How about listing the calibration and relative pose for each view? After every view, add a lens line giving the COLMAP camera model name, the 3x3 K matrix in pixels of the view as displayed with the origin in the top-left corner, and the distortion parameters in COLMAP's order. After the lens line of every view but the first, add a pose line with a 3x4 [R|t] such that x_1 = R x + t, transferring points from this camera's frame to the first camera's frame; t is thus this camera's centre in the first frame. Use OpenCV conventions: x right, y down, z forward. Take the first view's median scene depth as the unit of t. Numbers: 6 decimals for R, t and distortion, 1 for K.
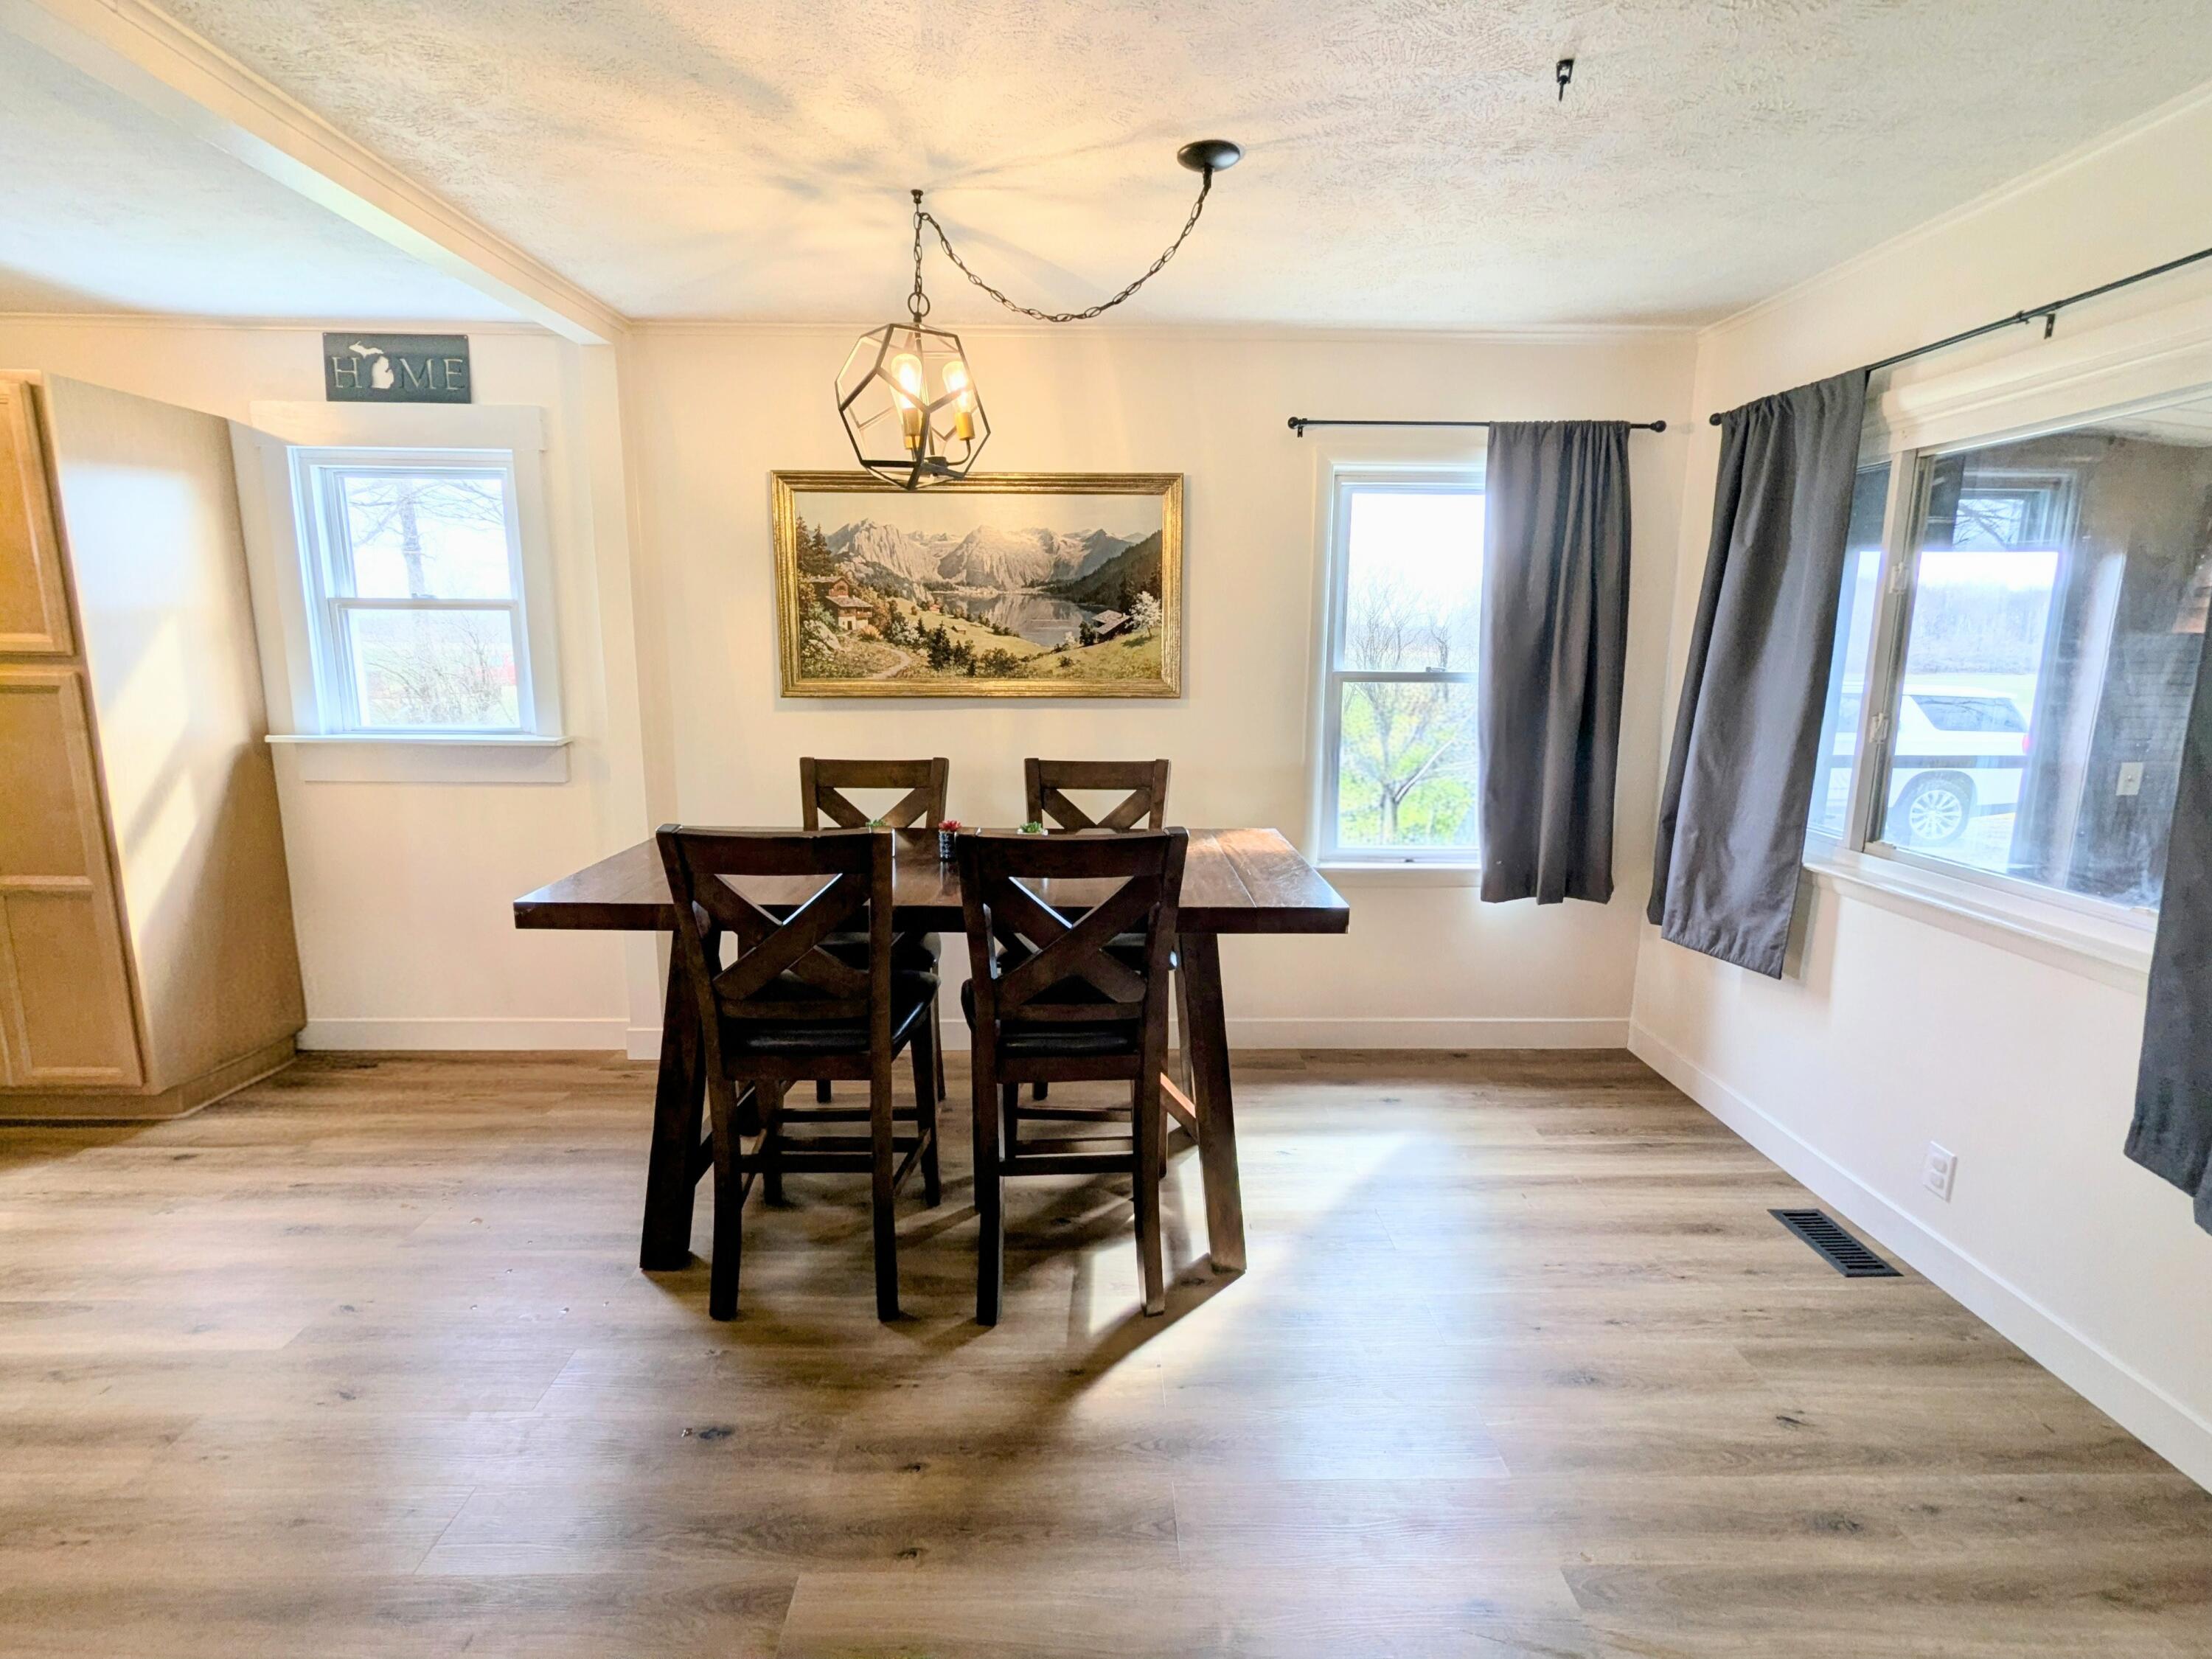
lens RADIAL K [[1063.4, 0, 1096.6], [0, 1063.4, 825.7], [0, 0, 1]] dist [-0.003736, 0.001439]
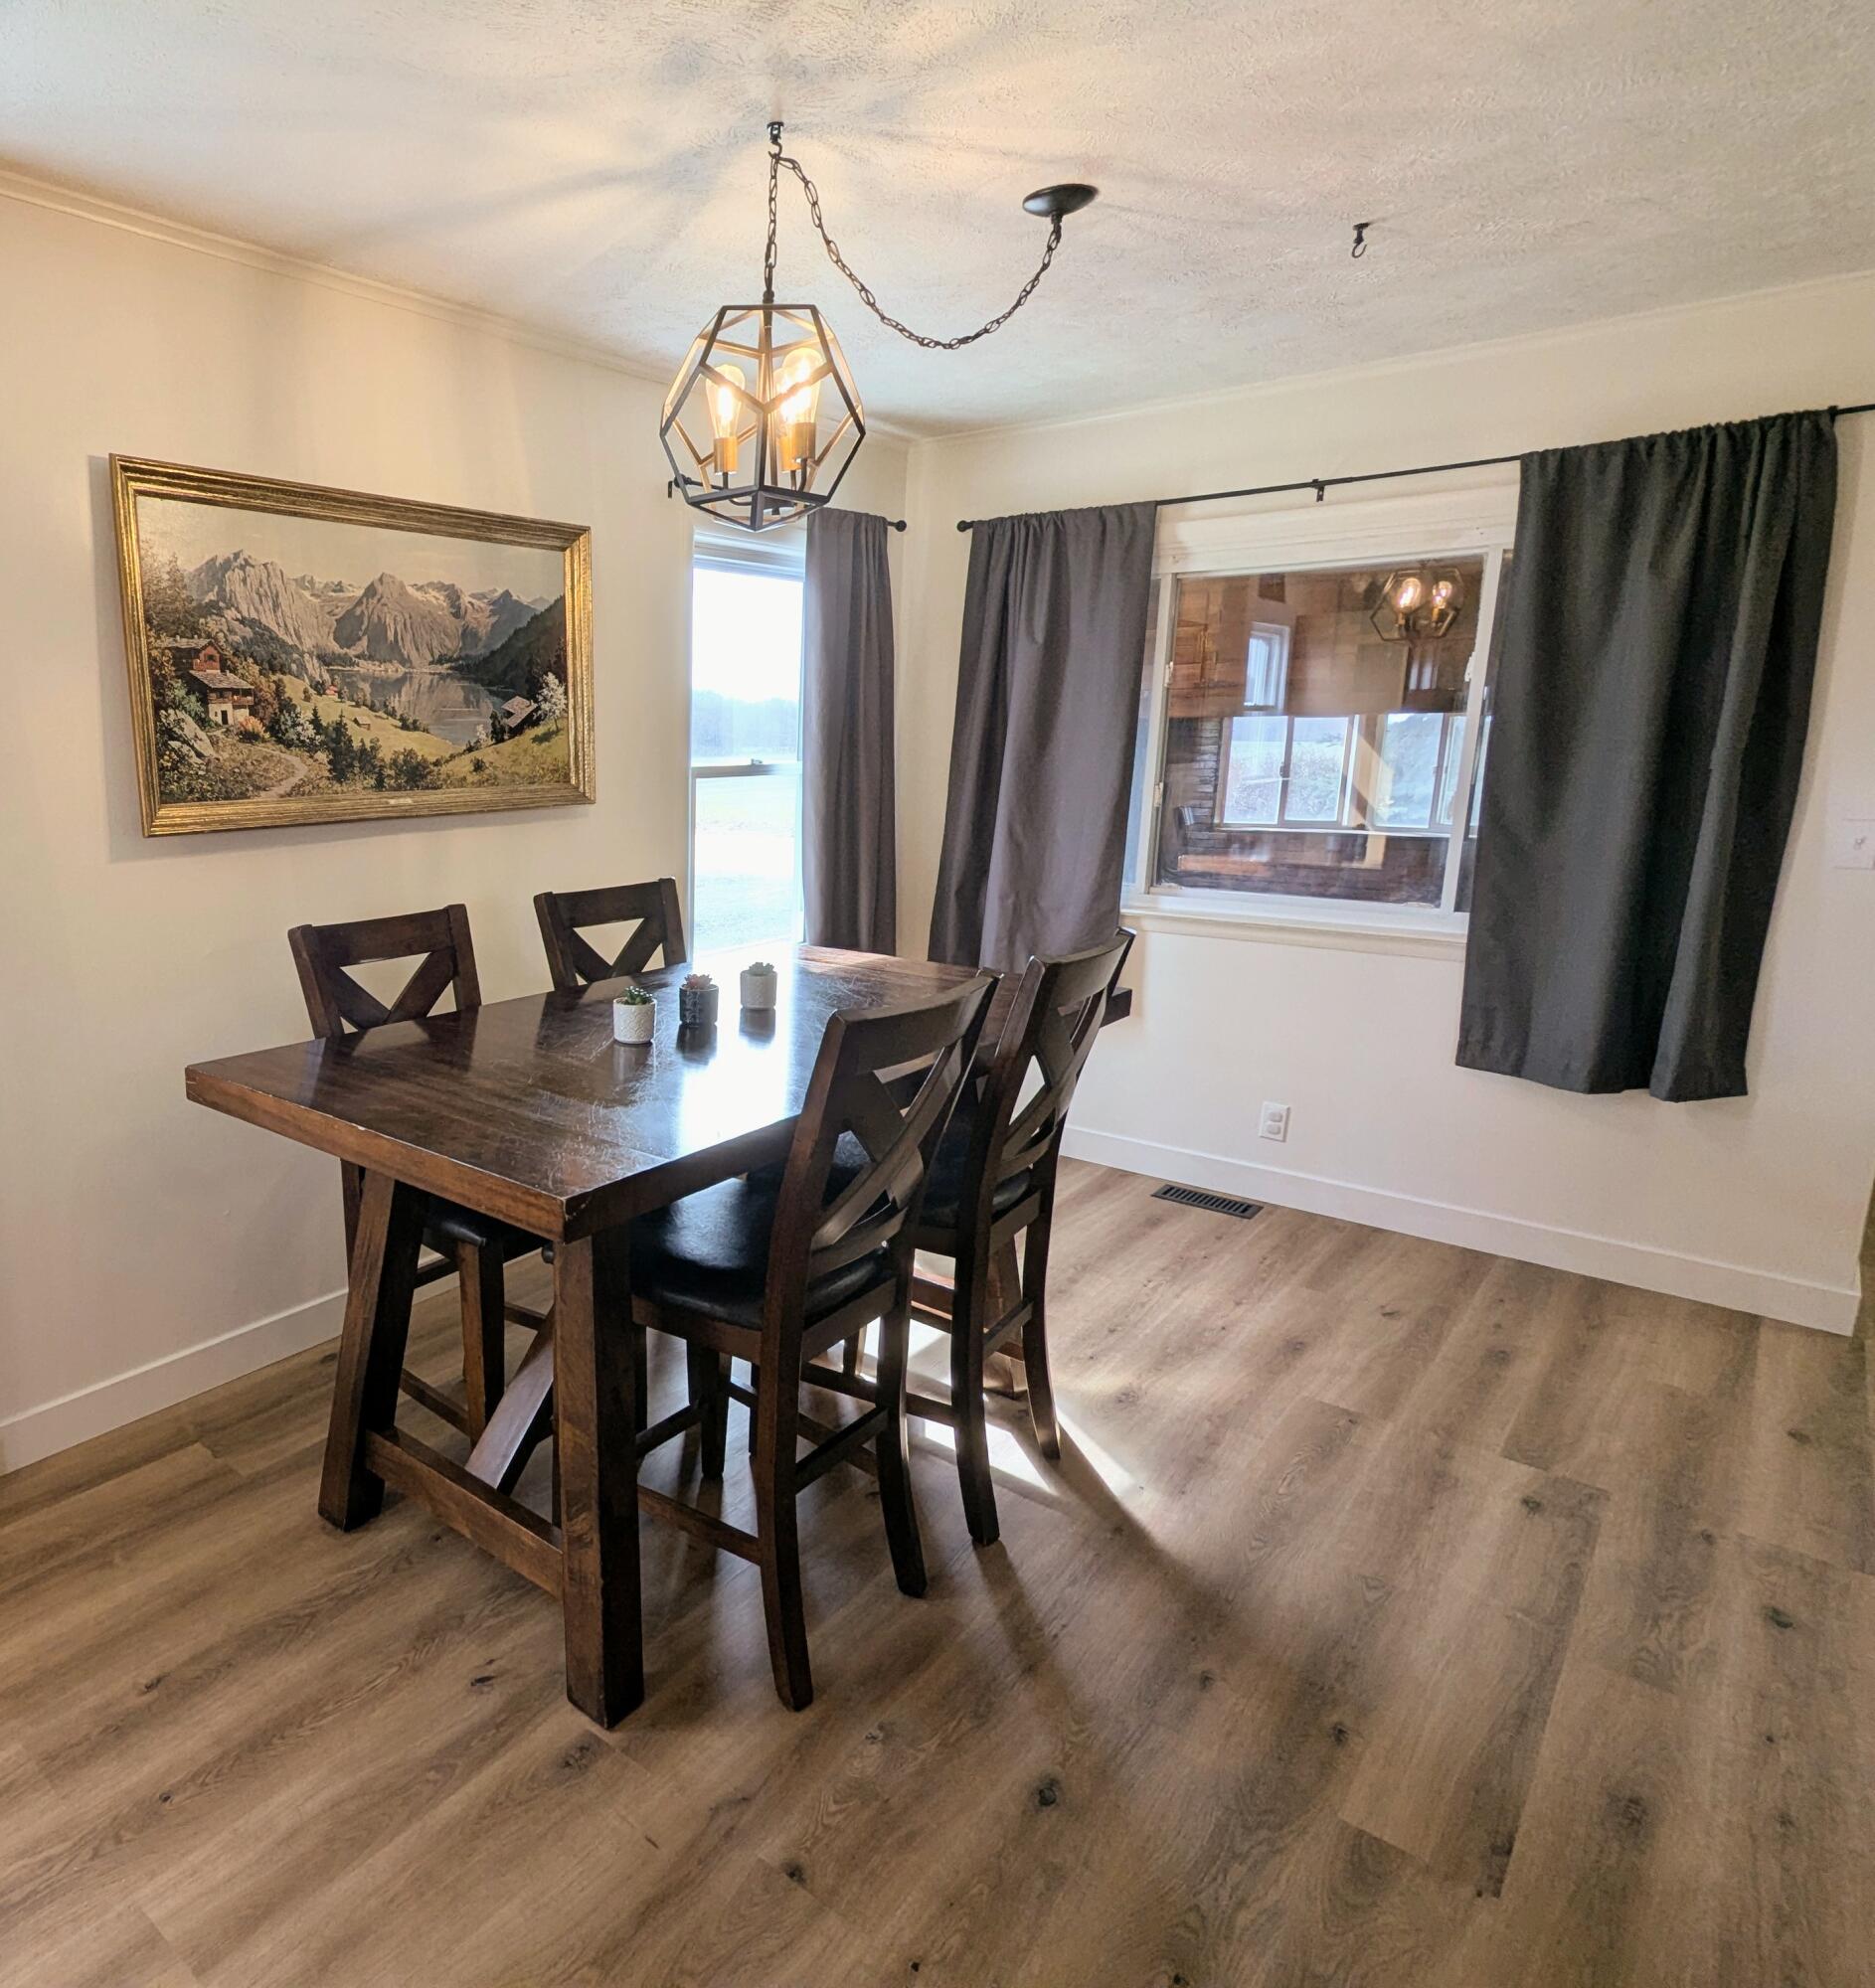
lens RADIAL K [[1241.2, 0, 667.2], [0, 1241.2, 983.3], [0, 0, 1]] dist [-0.008821, 0.007019]
pose [[0.708011, -0.152798, 0.689473, -0.583149], [0.136016, 0.987537, 0.079180, -0.054843], [-0.692979, 0.037719, 0.719970, 0.292661]]
